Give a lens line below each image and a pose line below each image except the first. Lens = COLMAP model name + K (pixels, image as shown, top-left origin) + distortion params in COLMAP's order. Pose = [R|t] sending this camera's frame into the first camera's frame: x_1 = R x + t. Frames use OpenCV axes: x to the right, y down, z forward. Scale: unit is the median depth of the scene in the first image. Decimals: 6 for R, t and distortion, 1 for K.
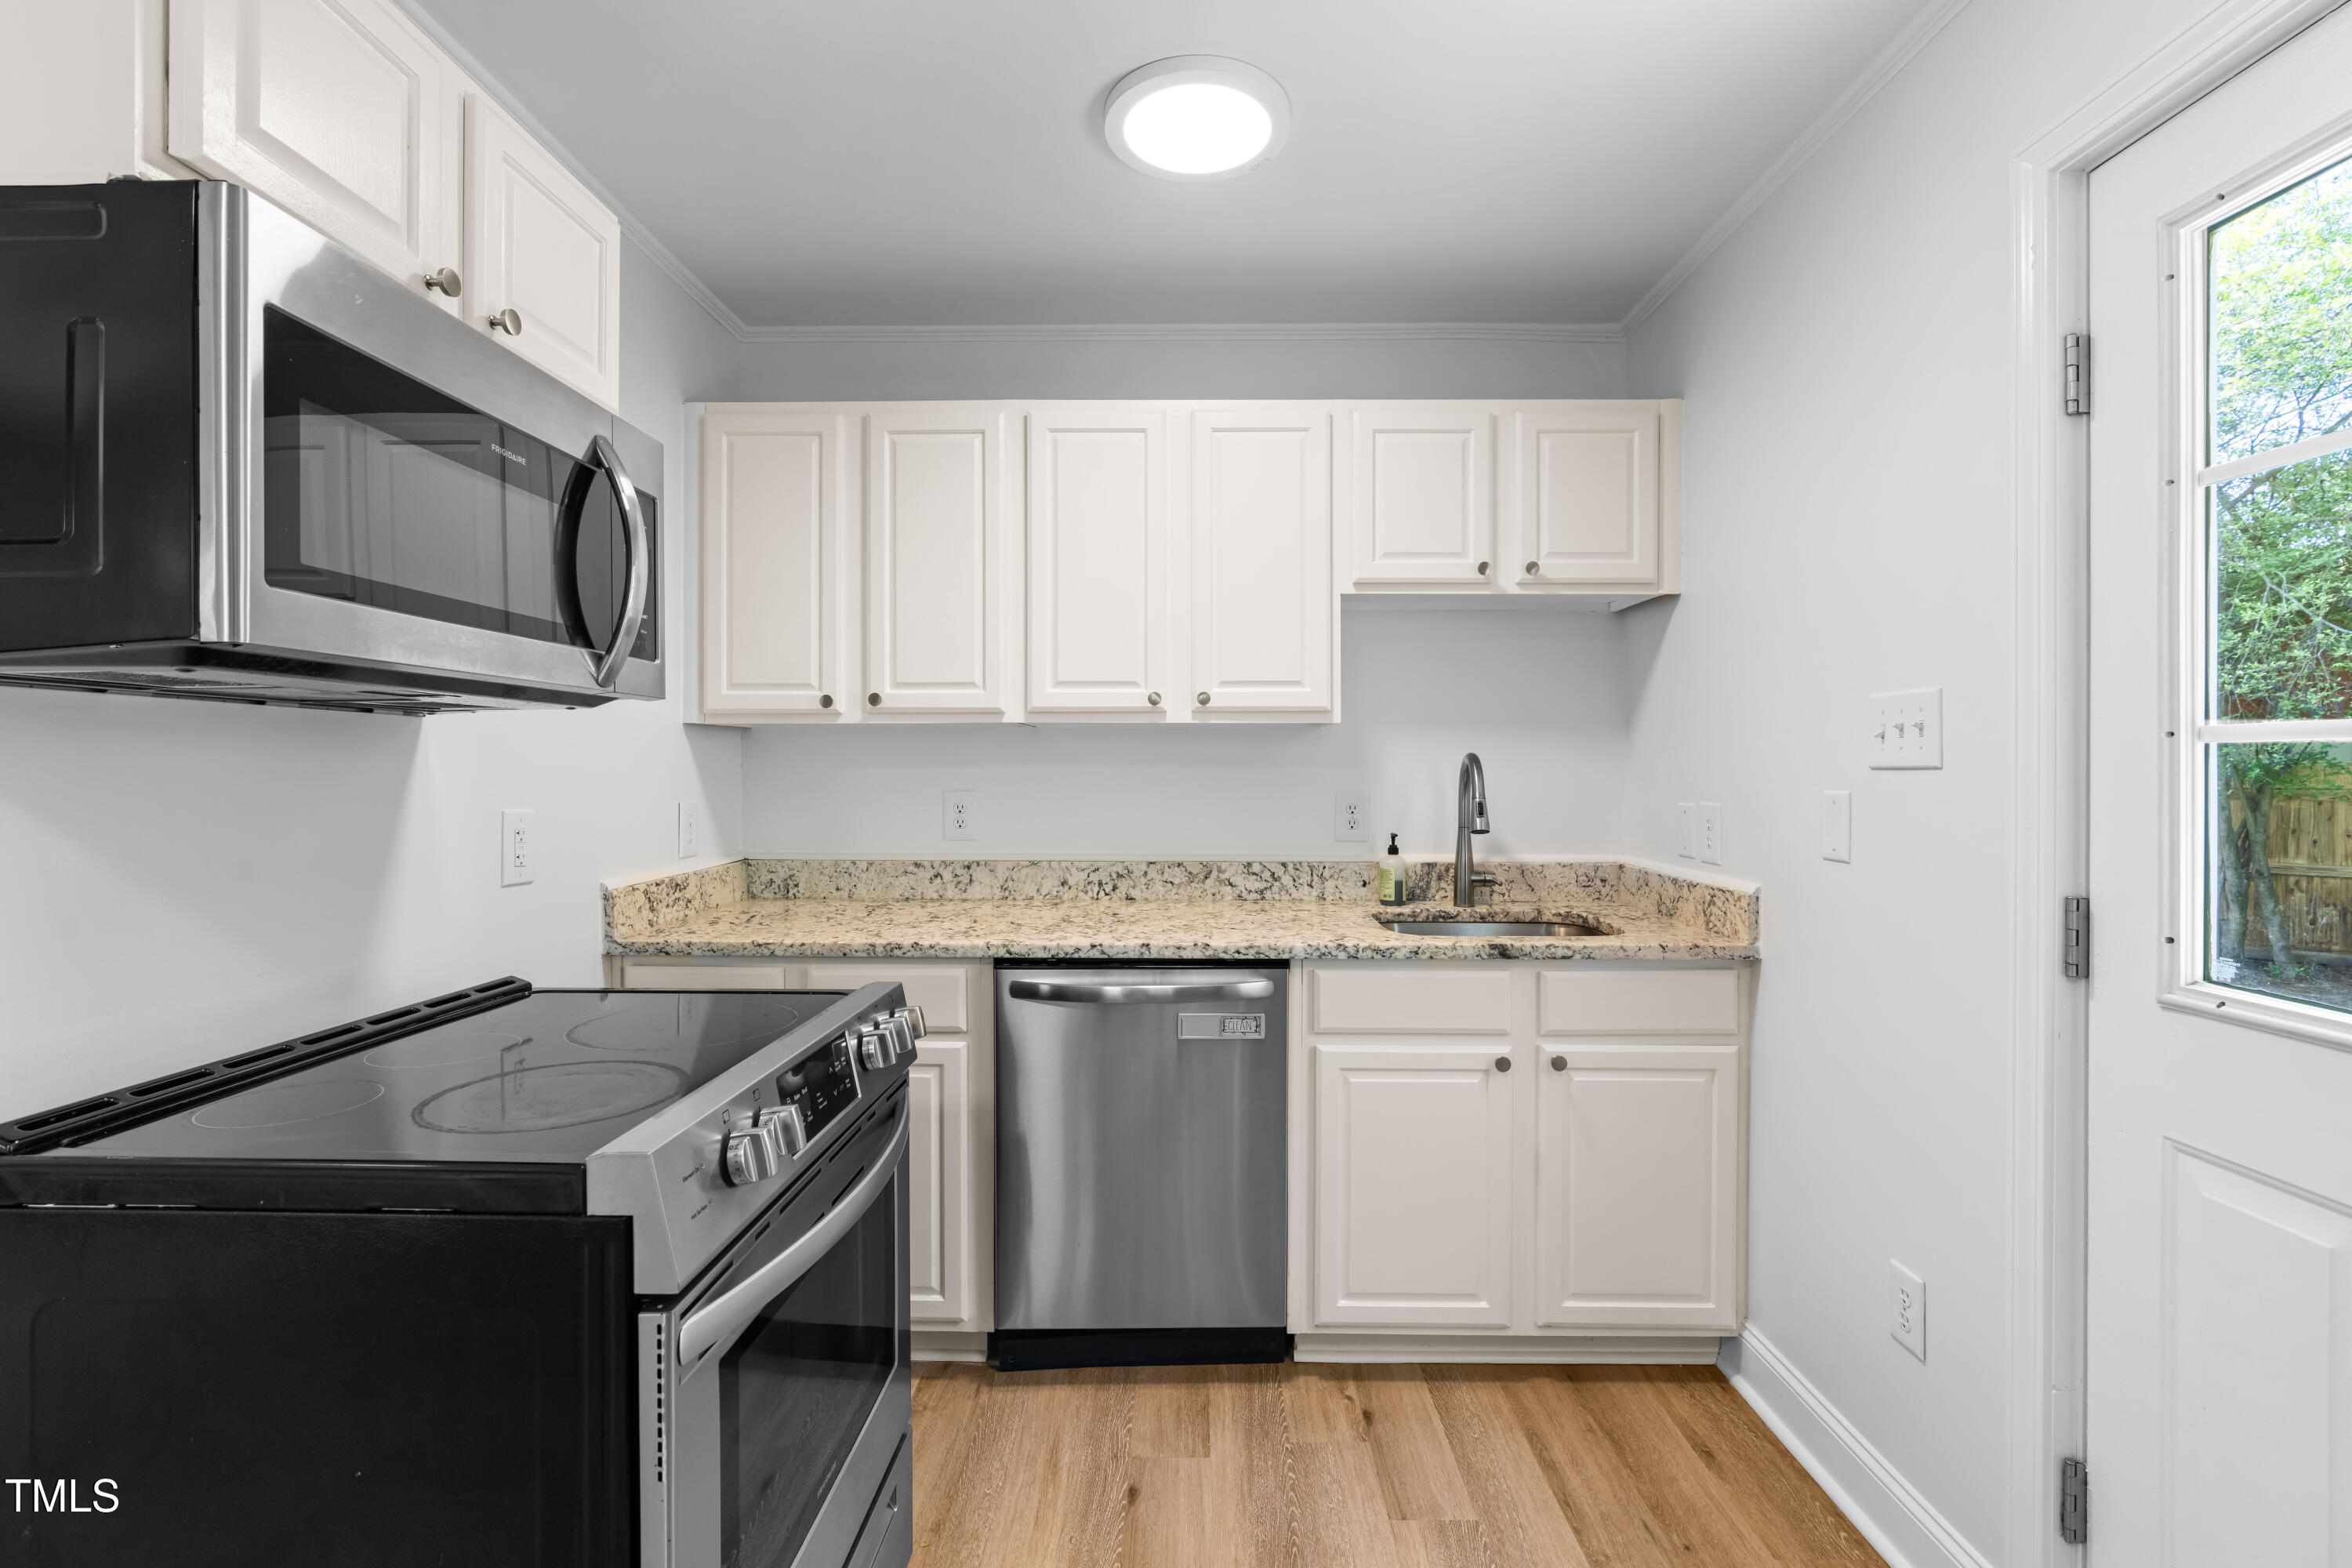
lens RADIAL K [[1063.1, 0, 1177.9], [0, 1063.1, 764.5], [0, 0, 1]] dist [-0.010004, 0.003233]
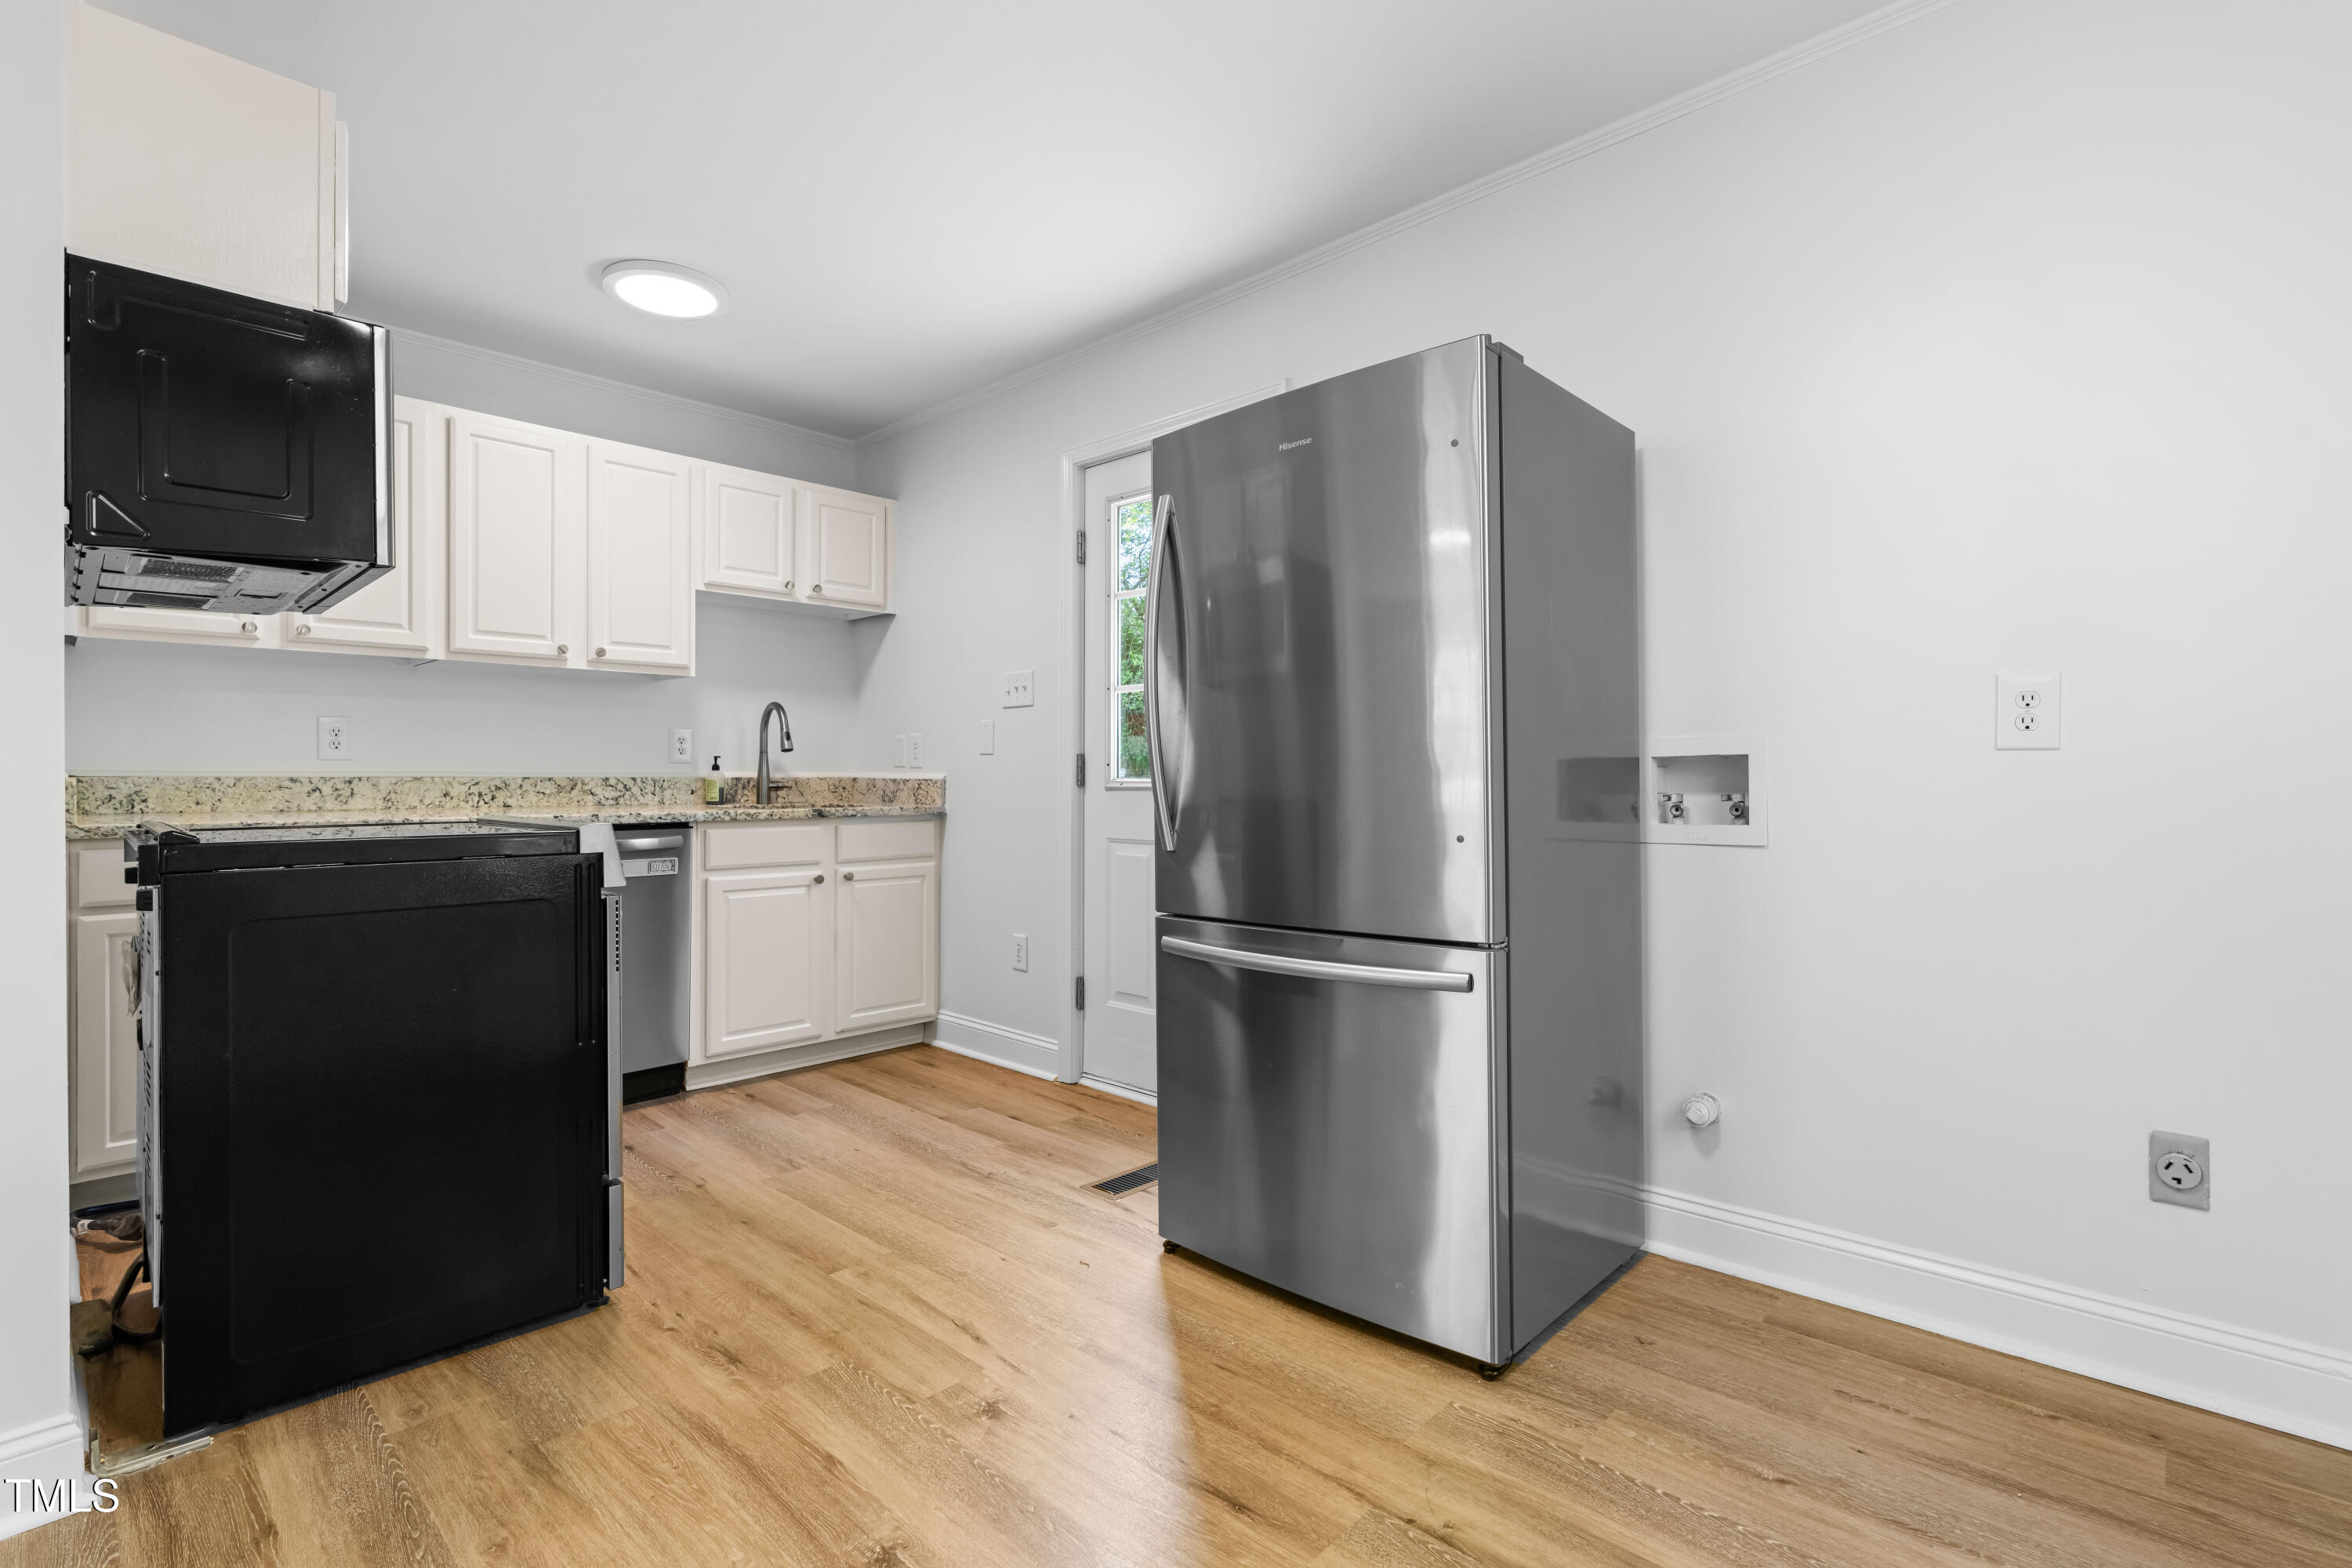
lens RADIAL K [[1063.1, 0, 1177.9], [0, 1063.1, 764.5], [0, 0, 1]] dist [-0.010004, 0.003233]
pose [[0.675175, 0.005454, 0.737638, -0.485679], [-0.000242, 0.999974, -0.007173, 0.094474], [-0.737658, 0.004664, 0.675159, -0.496407]]
